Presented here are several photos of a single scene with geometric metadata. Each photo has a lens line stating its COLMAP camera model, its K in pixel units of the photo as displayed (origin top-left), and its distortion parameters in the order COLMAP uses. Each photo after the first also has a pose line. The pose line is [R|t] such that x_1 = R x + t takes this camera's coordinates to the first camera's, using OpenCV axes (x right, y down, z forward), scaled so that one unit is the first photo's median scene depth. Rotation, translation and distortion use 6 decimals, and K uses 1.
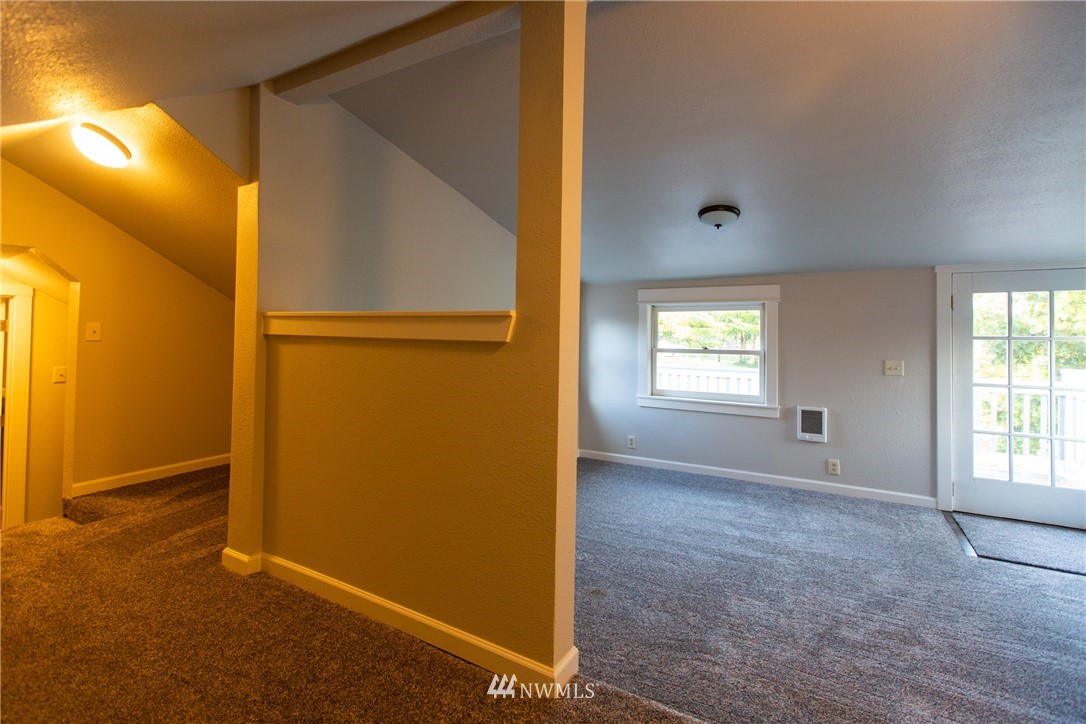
lens RADIAL K [[499.9, 0, 543.2], [0, 499.9, 322.6], [0, 0, 1]] dist [0.004722, -0.000218]
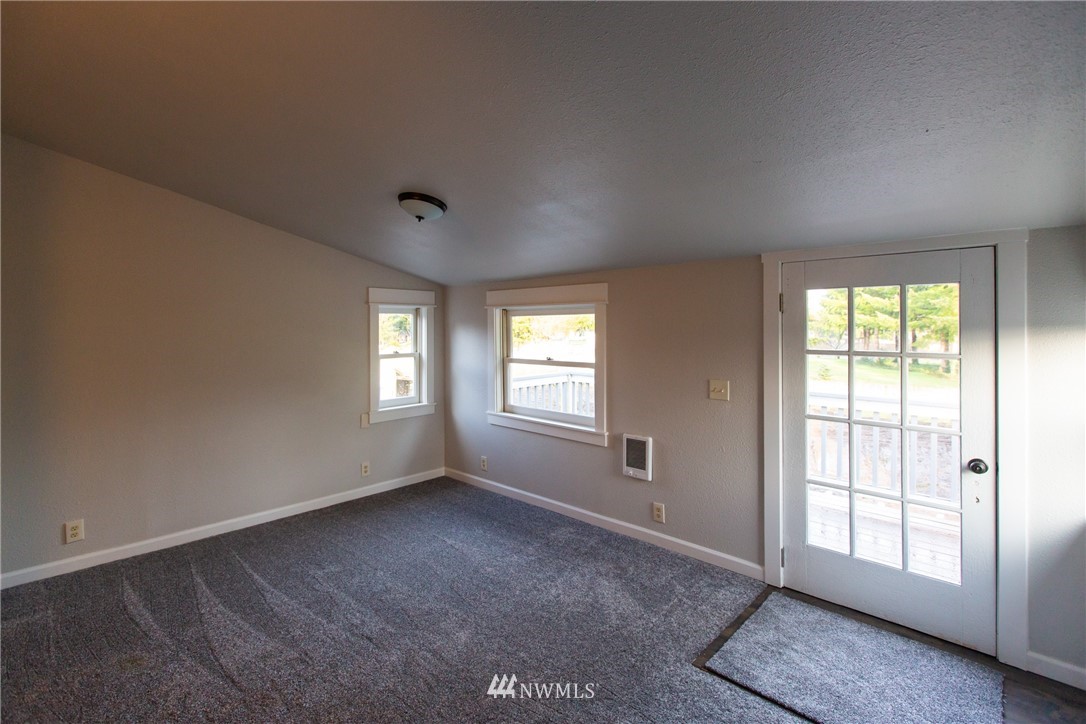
lens RADIAL K [[499.9, 0, 543.2], [0, 499.9, 322.6], [0, 0, 1]] dist [0.004722, -0.000218]
pose [[0.976521, -0.011980, -0.215090, 0.648346], [0.013915, 0.999875, 0.007486, -0.022570], [0.214973, -0.010304, 0.976566, 0.216224]]
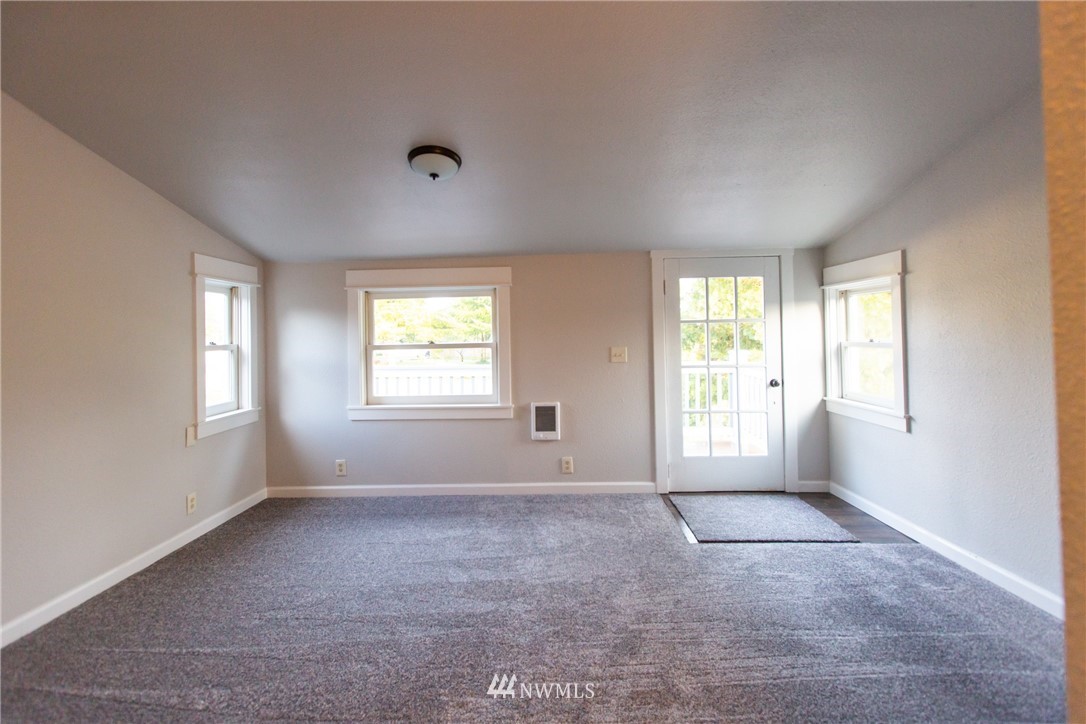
lens RADIAL K [[499.9, 0, 543.2], [0, 499.9, 322.6], [0, 0, 1]] dist [0.004722, -0.000218]
pose [[0.878498, -0.015208, 0.477503, 0.117317], [0.017936, 0.999838, -0.001154, 0.028846], [-0.477408, 0.009578, 0.878629, 0.232989]]
